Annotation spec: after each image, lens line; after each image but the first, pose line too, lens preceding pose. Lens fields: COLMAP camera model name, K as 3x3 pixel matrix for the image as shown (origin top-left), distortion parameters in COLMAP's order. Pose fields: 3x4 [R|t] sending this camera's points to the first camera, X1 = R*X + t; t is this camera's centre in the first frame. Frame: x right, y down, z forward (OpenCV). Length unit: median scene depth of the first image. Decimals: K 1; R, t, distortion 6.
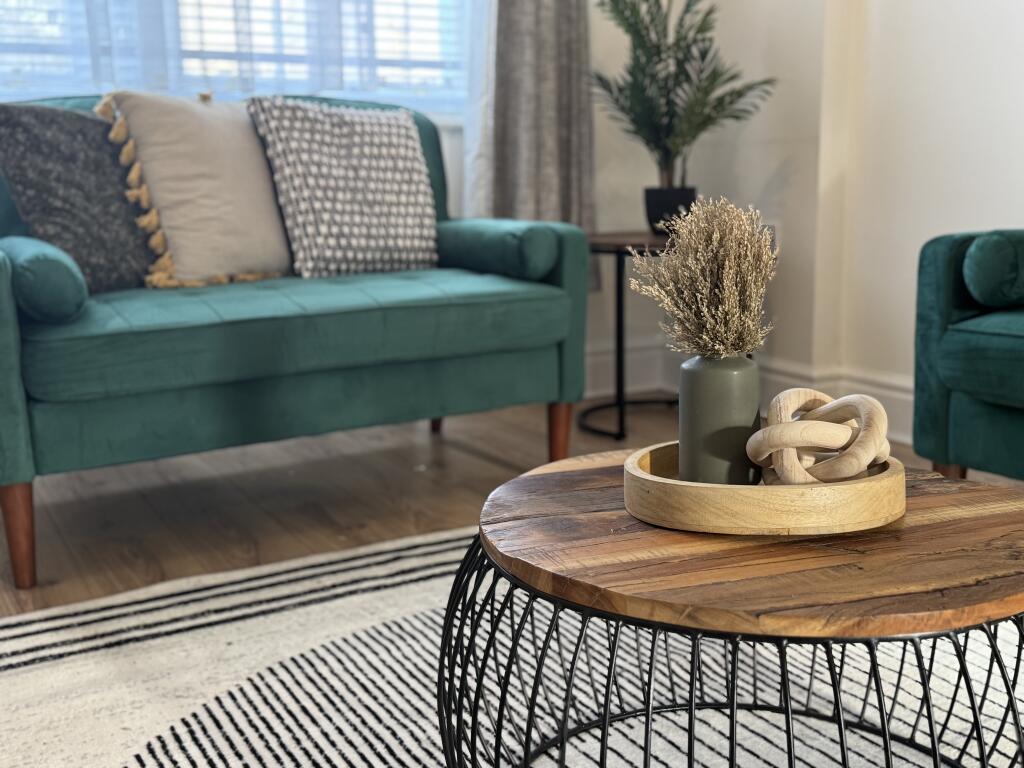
lens RADIAL K [[1152.6, 0, 512.0], [0, 1152.6, 384.0], [0, 0, 1]] dist [0.191624, -0.400889]
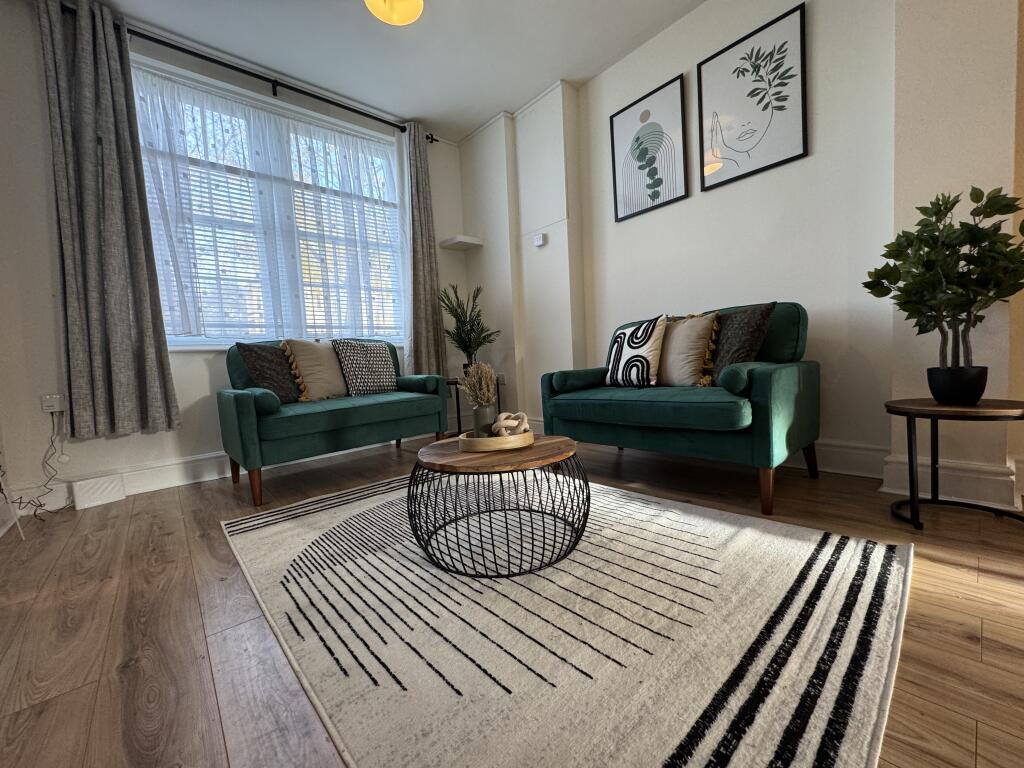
lens RADIAL K [[410.6, 0, 512.0], [0, 410.6, 384.0], [0, 0, 1]] dist [-0.000821, 0.000757]
pose [[0.974385, -0.047956, 0.219714, -0.007016], [0.075382, 0.990126, -0.118189, 0.039278], [-0.211877, 0.131724, 0.968378, -0.152459]]
